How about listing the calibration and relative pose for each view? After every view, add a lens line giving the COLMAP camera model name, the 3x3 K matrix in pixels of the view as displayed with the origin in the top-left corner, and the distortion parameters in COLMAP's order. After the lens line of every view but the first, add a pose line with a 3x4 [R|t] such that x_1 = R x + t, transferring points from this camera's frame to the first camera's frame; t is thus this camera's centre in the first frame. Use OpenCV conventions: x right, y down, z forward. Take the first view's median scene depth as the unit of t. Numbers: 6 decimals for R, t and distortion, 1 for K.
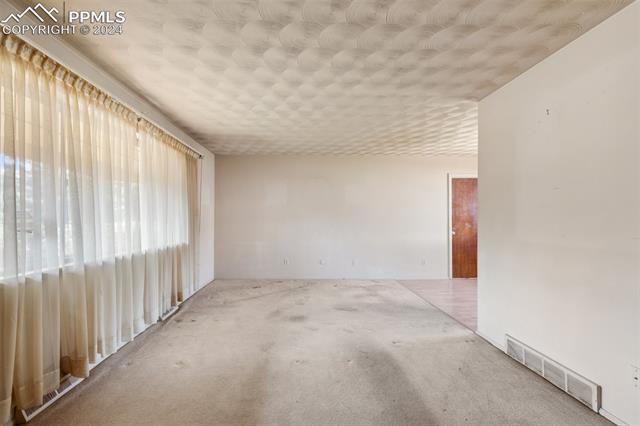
lens RADIAL K [[285.2, 0, 318.3], [0, 285.2, 214.9], [0, 0, 1]] dist [0.002272, 0.000002]
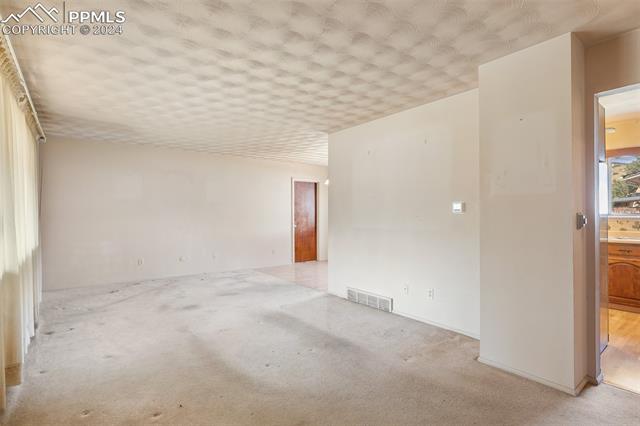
lens RADIAL K [[328.2, 0, 319.6], [0, 328.2, 203.0], [0, 0, 1]] dist [-0.001611, -0.000466]
pose [[0.803161, 0.017361, 0.595509, -0.493184], [-0.004475, 0.999723, -0.023110, -0.004819], [-0.595745, 0.015896, 0.803016, -0.336864]]
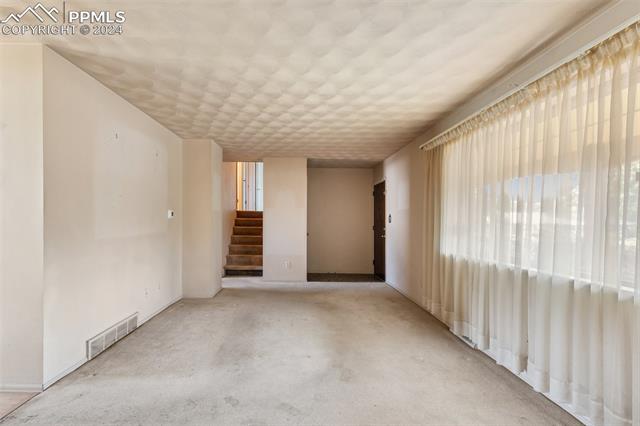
lens RADIAL K [[285.2, 0, 318.3], [0, 285.2, 214.9], [0, 0, 1]] dist [0.002272, 0.000002]
pose [[-0.999756, -0.012551, 0.018177, -0.107434], [-0.012716, 0.999879, -0.009005, -0.002604], [-0.018062, -0.009234, -0.999794, 1.735046]]
